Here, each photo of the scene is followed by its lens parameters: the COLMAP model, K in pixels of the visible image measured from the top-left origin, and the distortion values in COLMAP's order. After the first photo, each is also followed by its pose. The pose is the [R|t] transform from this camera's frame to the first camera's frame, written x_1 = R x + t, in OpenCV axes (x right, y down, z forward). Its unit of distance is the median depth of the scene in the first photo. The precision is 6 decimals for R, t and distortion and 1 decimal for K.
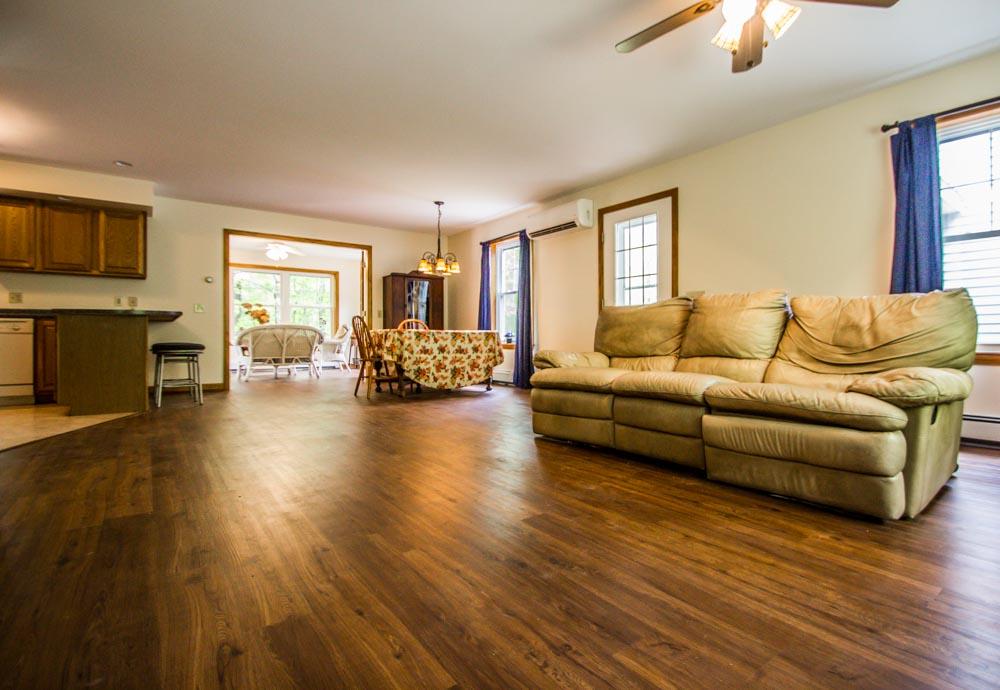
lens RADIAL K [[455.9, 0, 501.3], [0, 455.9, 338.9], [0, 0, 1]] dist [0.003883, 0.000392]
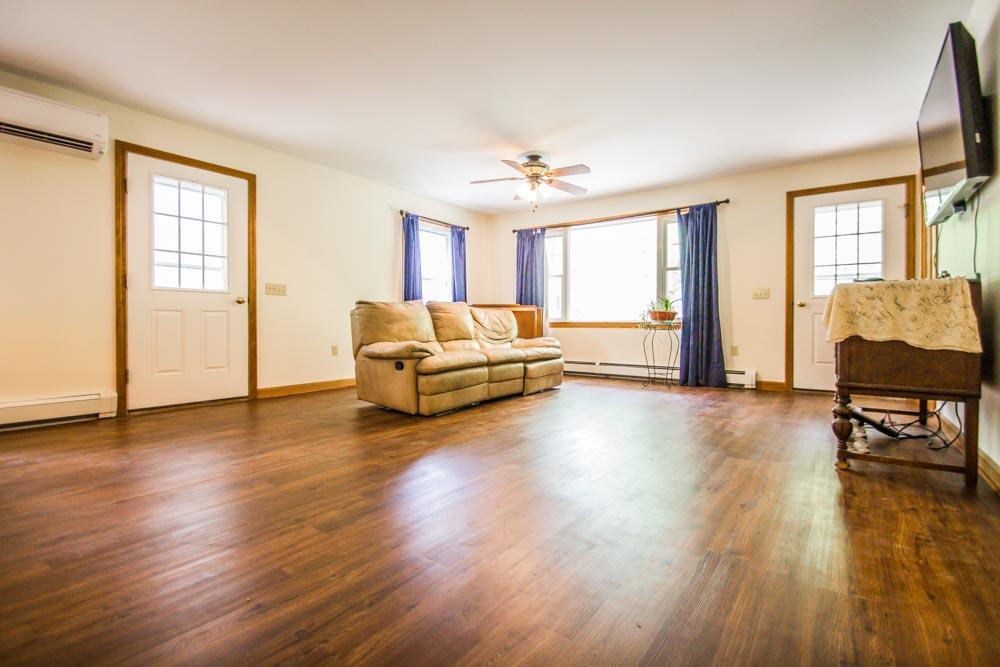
lens RADIAL K [[477.5, 0, 500.3], [0, 477.5, 327.9], [0, 0, 1]] dist [-0.001025, -0.000298]
pose [[-0.266784, -0.011583, 0.963687, -0.828520], [0.002262, 0.999917, 0.012645, -0.017523], [-0.963754, 0.005553, -0.266736, 0.857870]]
